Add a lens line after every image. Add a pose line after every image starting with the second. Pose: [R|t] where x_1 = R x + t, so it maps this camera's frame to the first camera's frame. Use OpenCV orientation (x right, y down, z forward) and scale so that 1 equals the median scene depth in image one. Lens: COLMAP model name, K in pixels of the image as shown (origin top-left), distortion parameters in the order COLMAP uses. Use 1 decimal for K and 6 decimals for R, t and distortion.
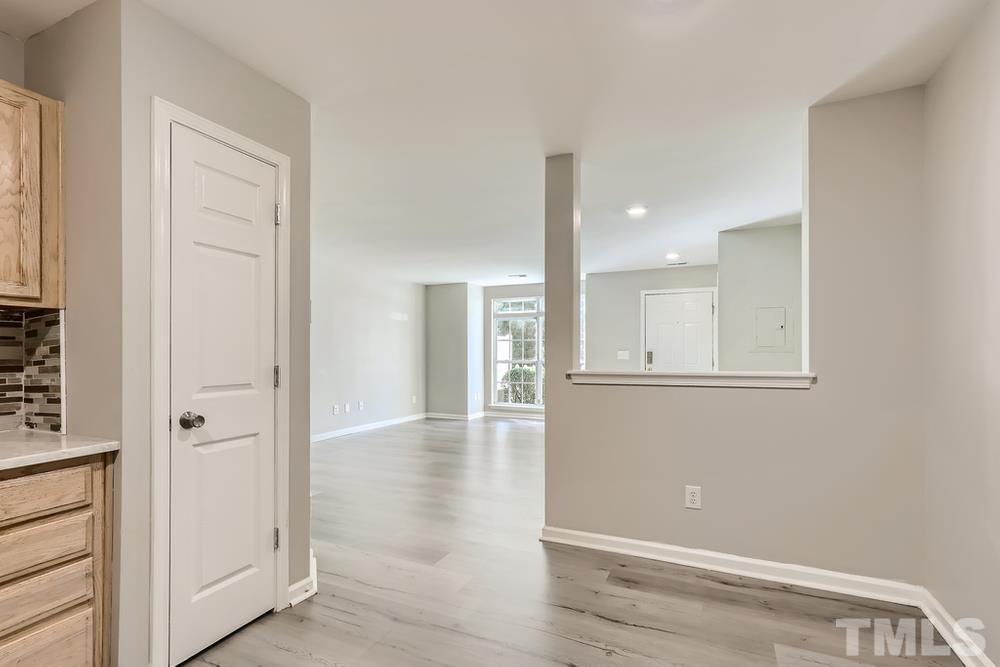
lens RADIAL K [[462.4, 0, 507.8], [0, 462.4, 346.5], [0, 0, 1]] dist [-0.002653, 0.004396]
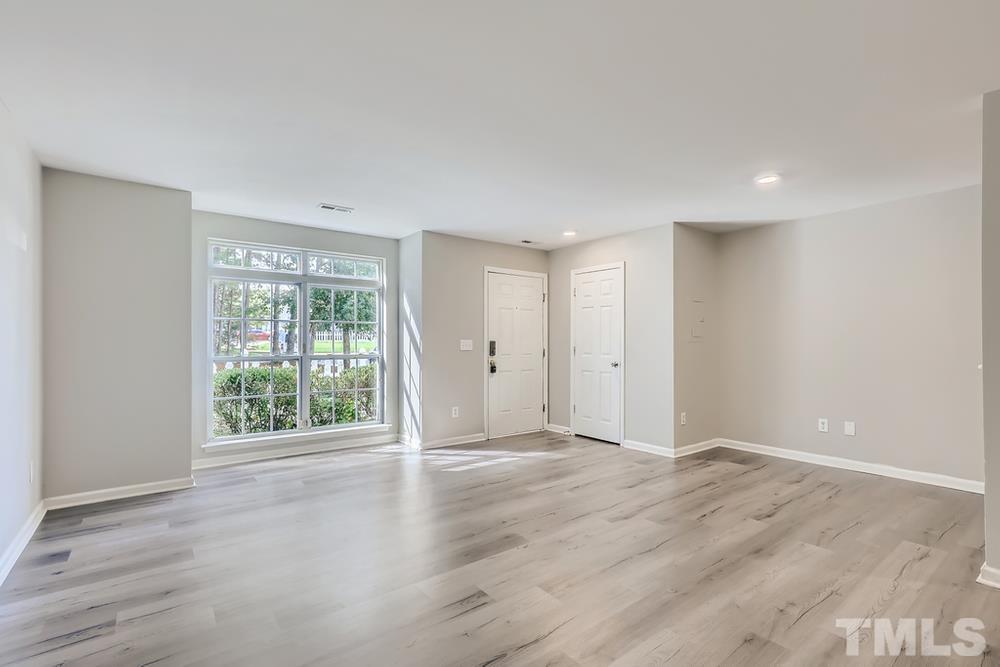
lens RADIAL K [[462.4, 0, 505.0], [0, 462.4, 343.5], [0, 0, 1]] dist [-0.002653, 0.004396]
pose [[0.458797, -0.002997, 0.888536, -0.339105], [-0.011135, 0.999896, 0.009122, 0.006335], [-0.888471, -0.014079, 0.458716, 0.486034]]
